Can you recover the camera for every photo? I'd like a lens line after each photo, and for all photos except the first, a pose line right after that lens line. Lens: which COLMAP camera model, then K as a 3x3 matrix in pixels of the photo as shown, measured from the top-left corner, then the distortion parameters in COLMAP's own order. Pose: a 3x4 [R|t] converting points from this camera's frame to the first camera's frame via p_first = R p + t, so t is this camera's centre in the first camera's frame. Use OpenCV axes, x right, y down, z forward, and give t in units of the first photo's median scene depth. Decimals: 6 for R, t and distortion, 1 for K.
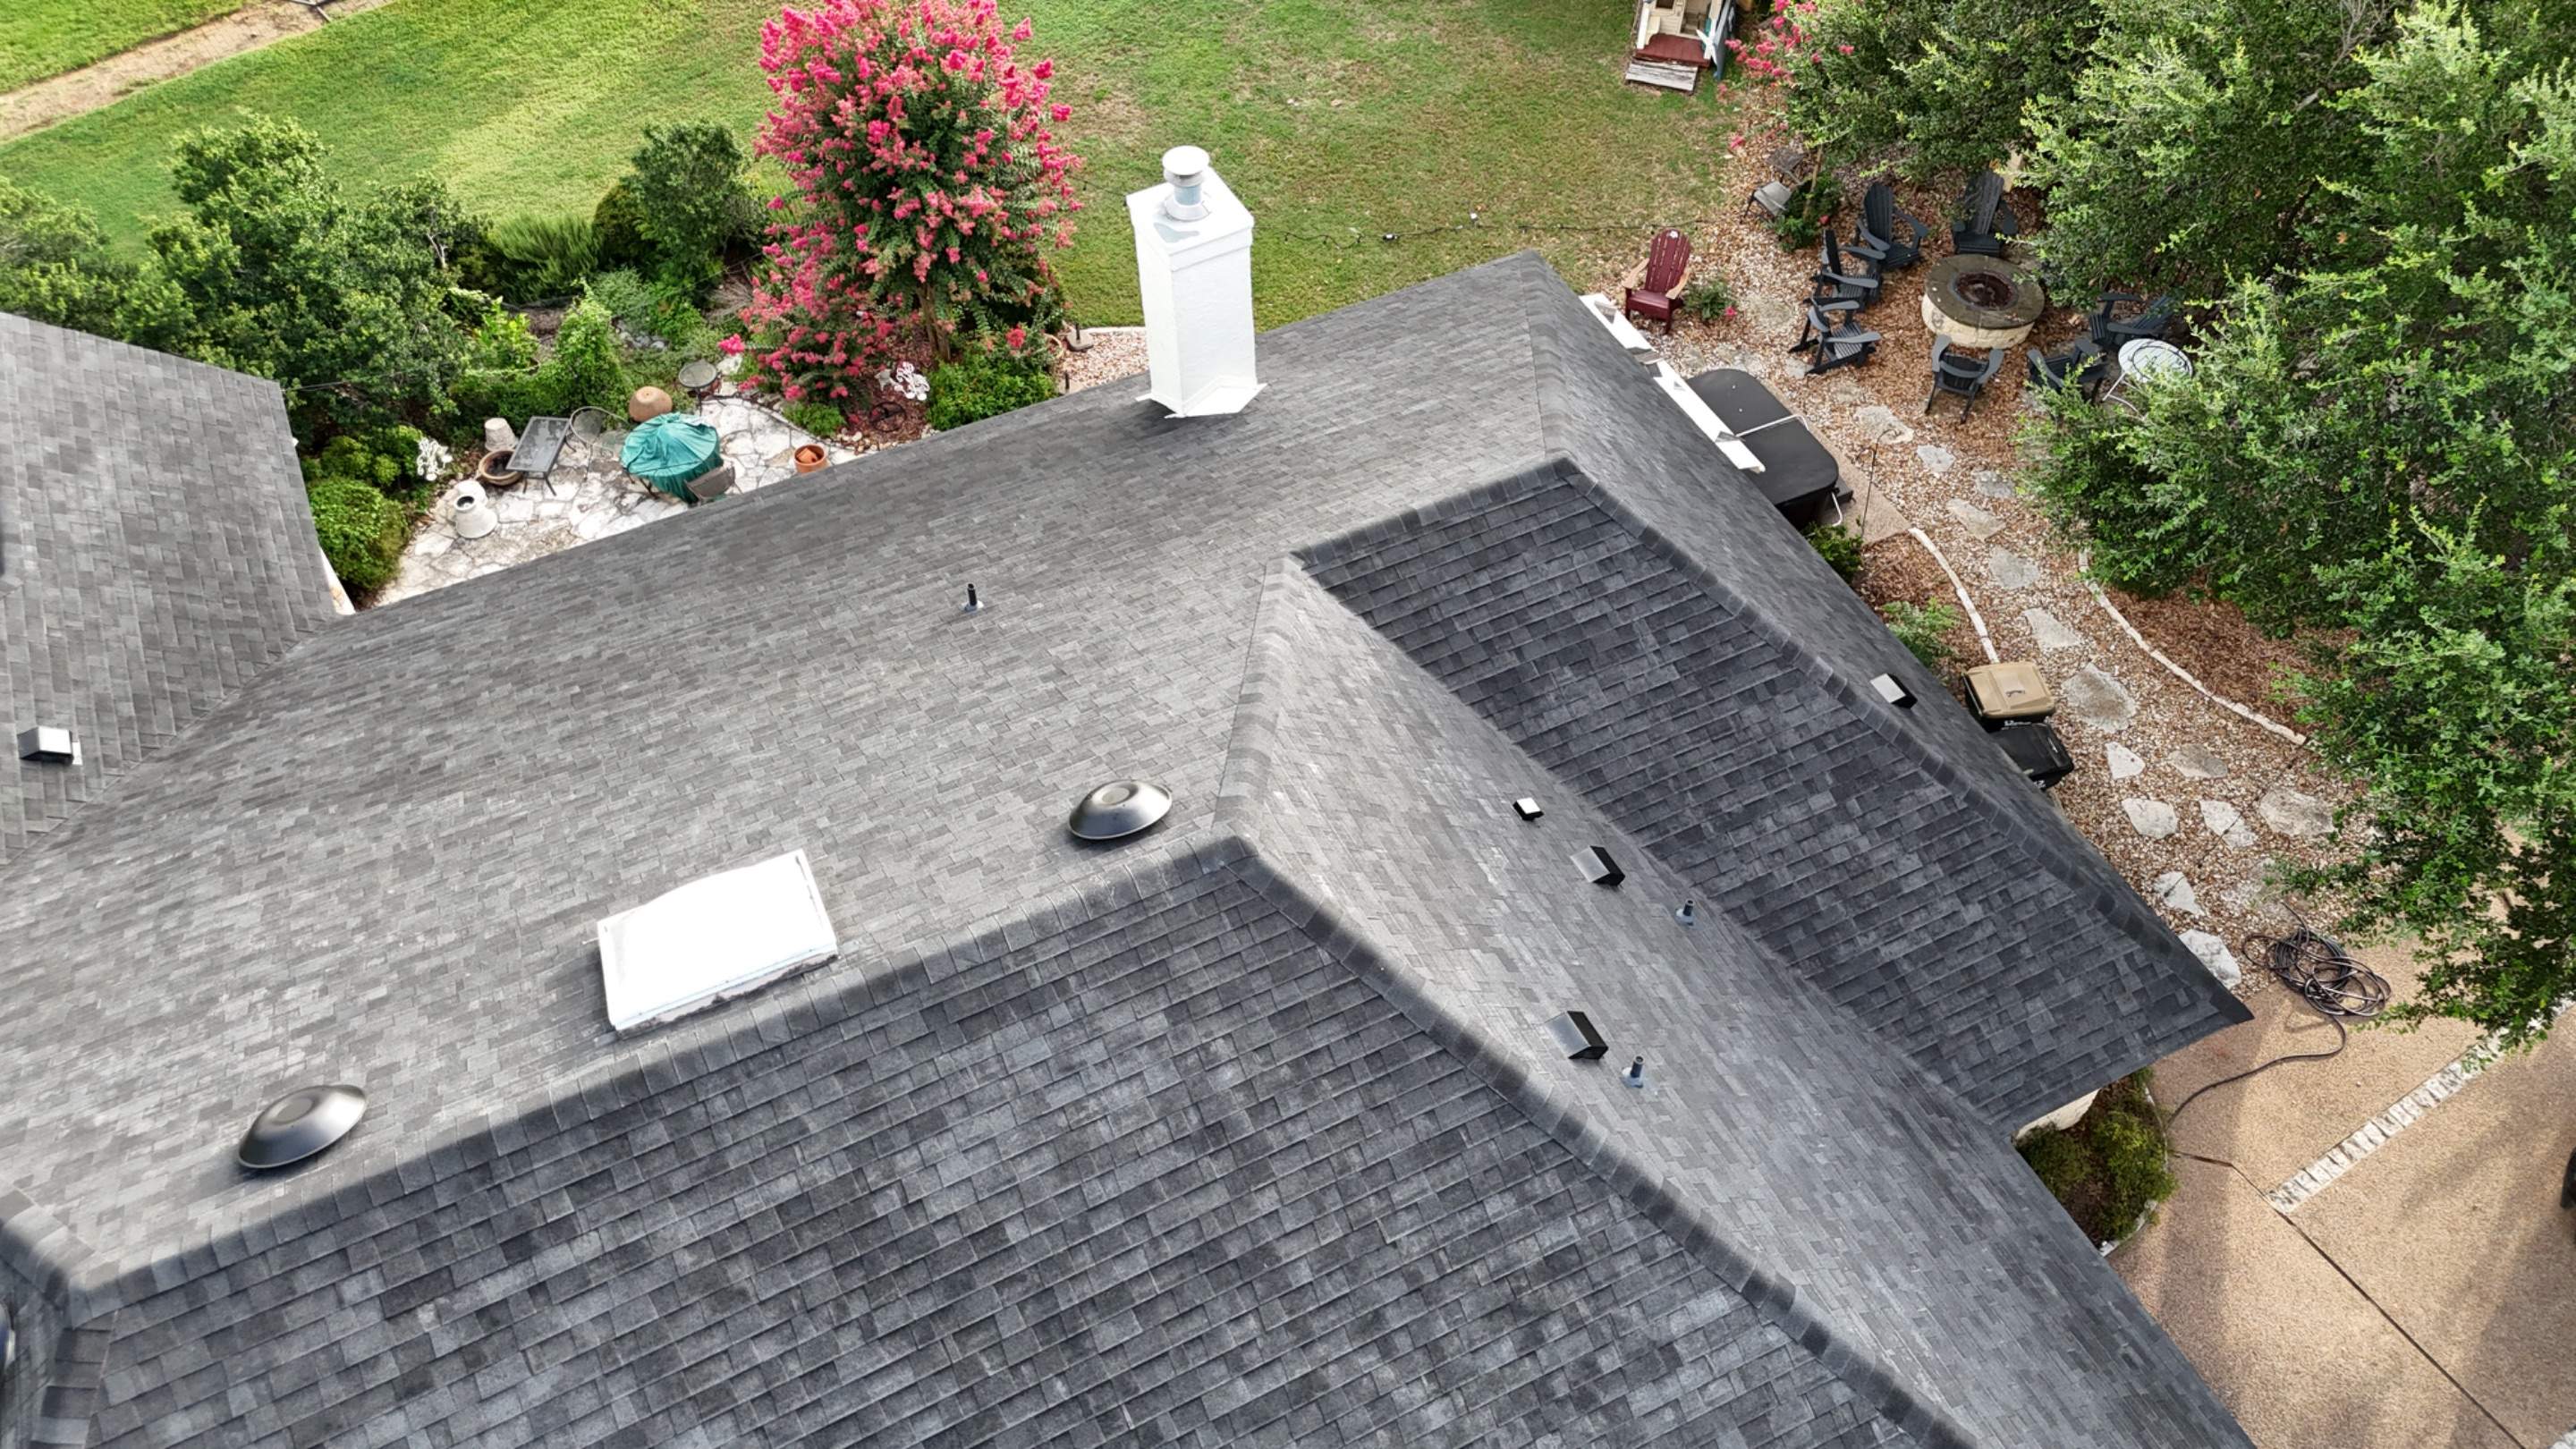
lens RADIAL K [[1896.2, 0, 1291.6], [0, 1896.2, 718.8], [0, 0, 1]] dist [0.074089, -0.068013]
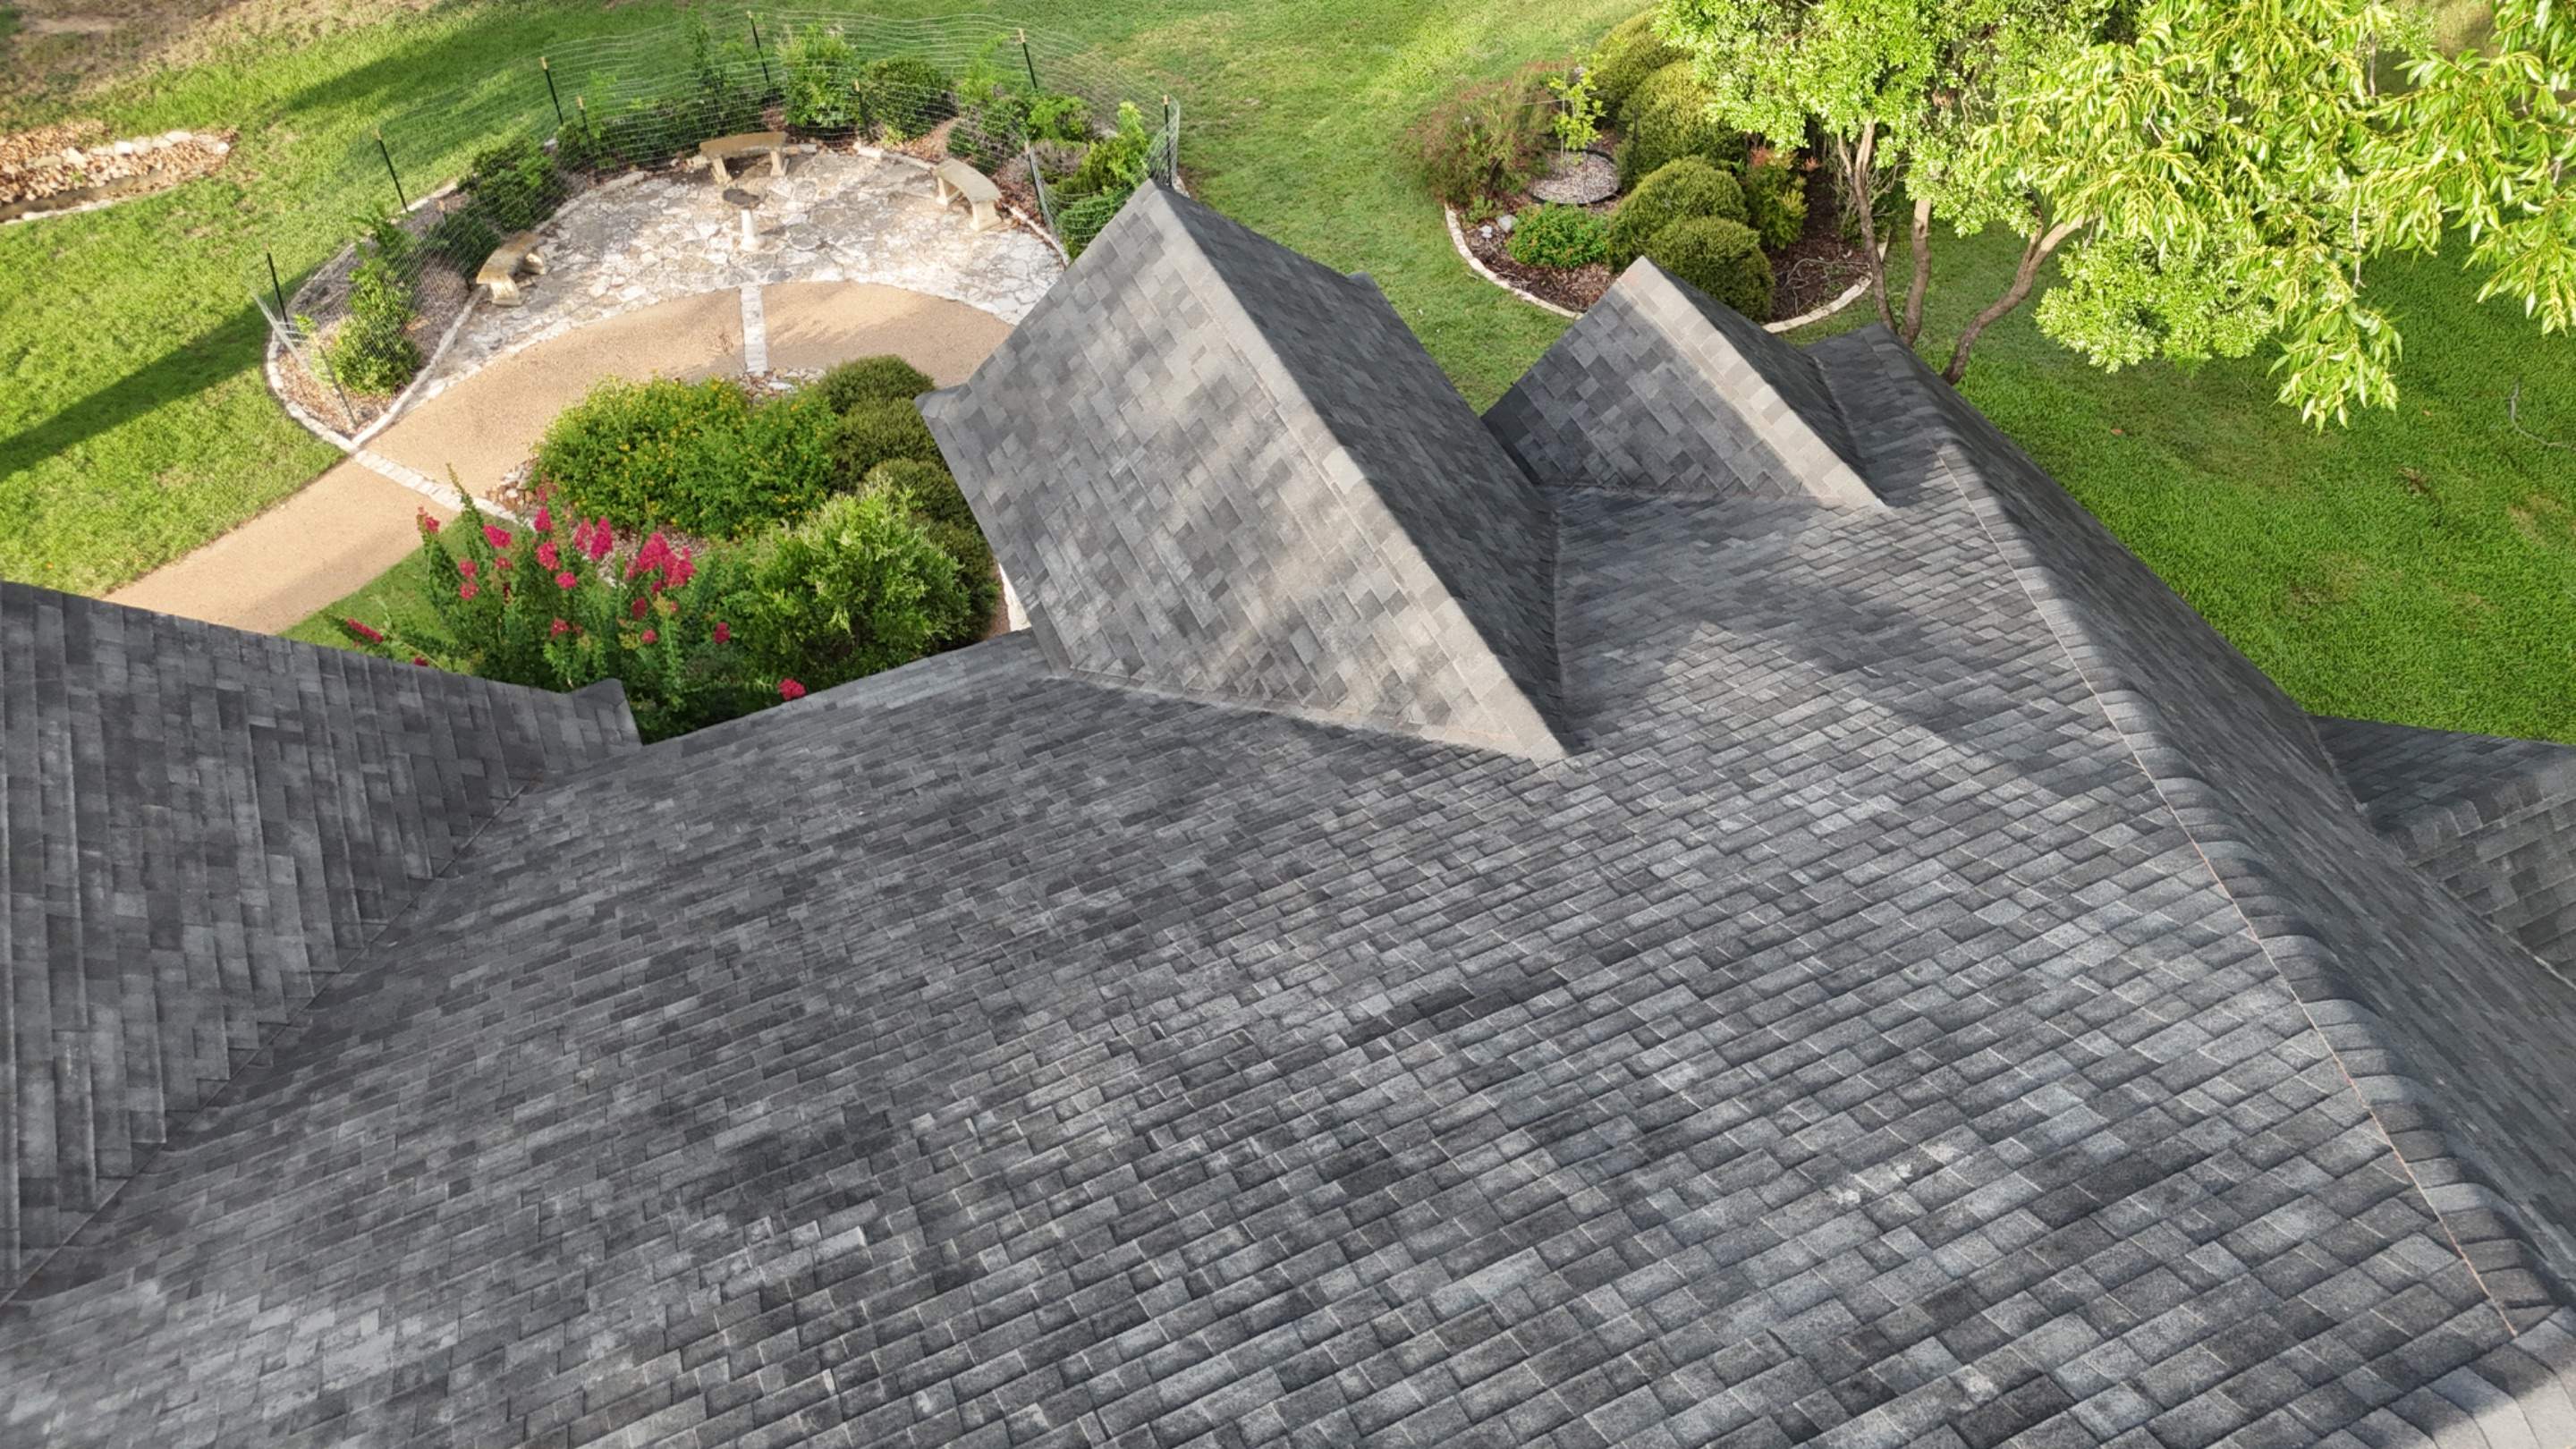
lens RADIAL K [[1892.4, 0, 1292.0], [0, 1892.4, 721.6], [0, 0, 1]] dist [0.086820, -0.090099]
pose [[-0.999335, -0.027206, 0.024279, -0.158279], [0.028332, -0.160154, 0.986685, -0.134322], [-0.022956, 0.986717, 0.160818, 0.445445]]
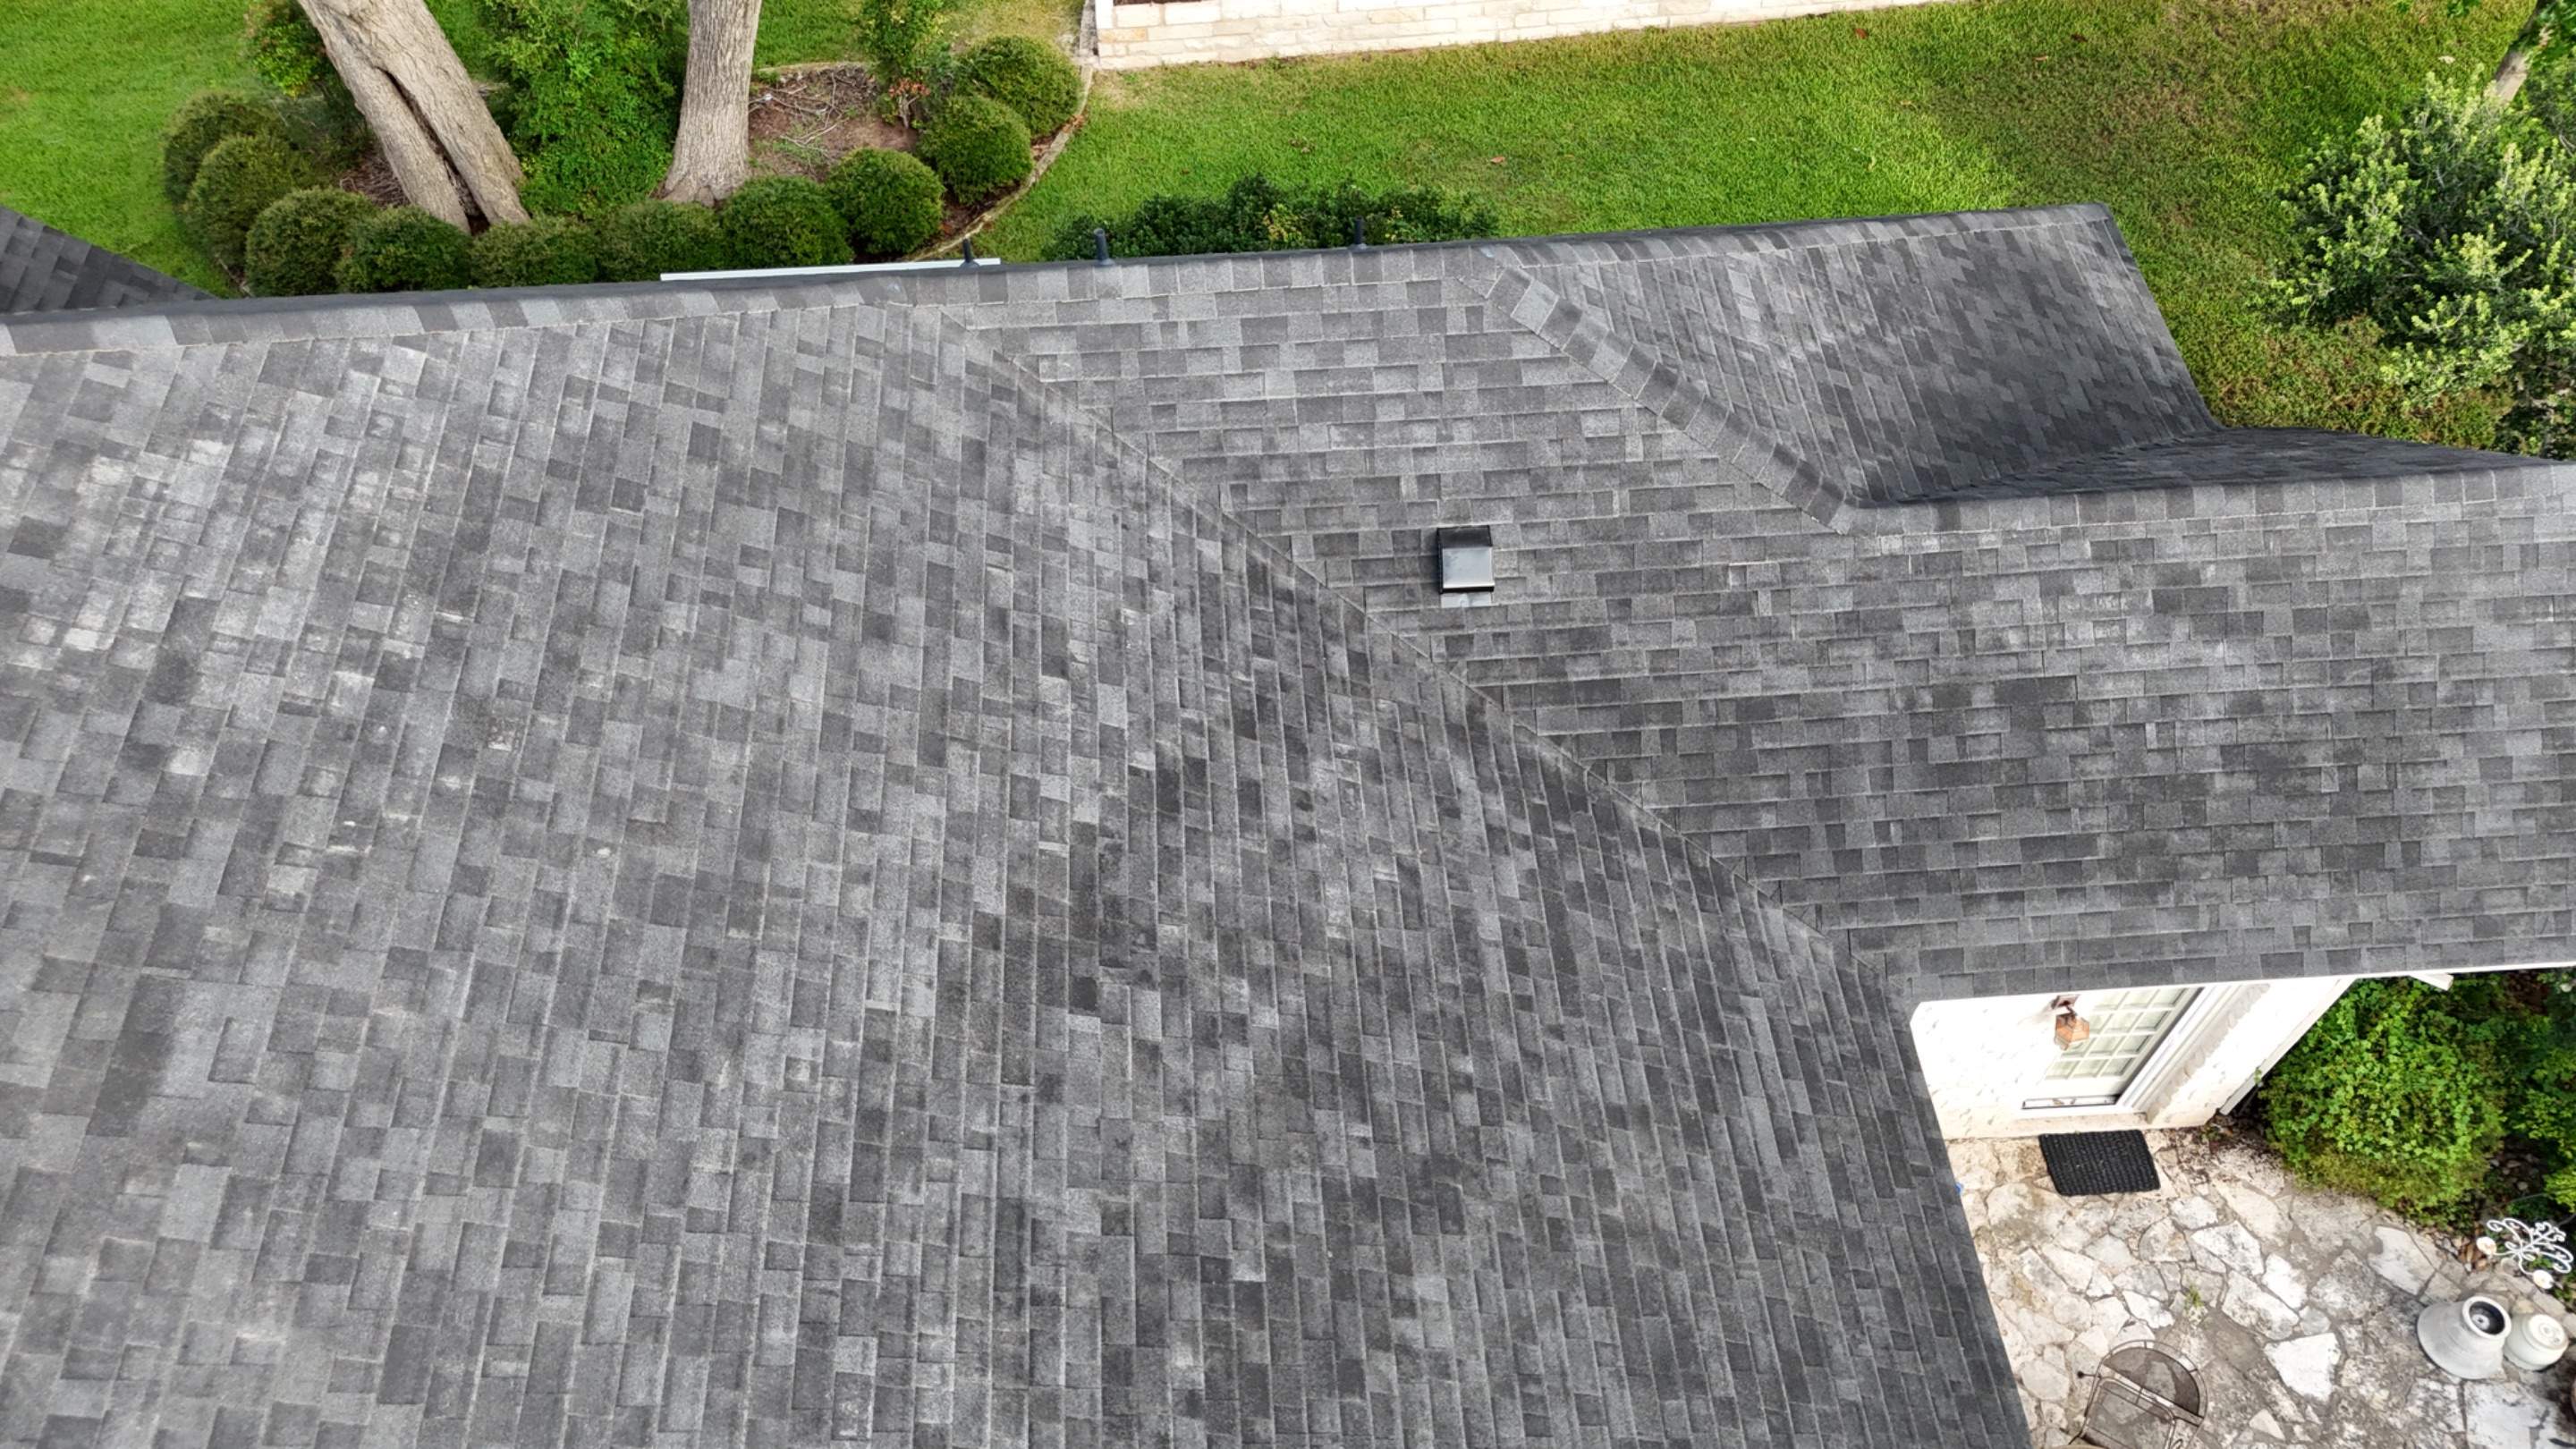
lens RADIAL K [[1896.2, 0, 1291.6], [0, 1896.2, 718.8], [0, 0, 1]] dist [0.074089, -0.068013]
pose [[-0.379115, 0.743912, -0.550333, -0.209436], [-0.711545, 0.145858, 0.687335, -0.378748], [0.591587, 0.652165, 0.474030, 0.666703]]
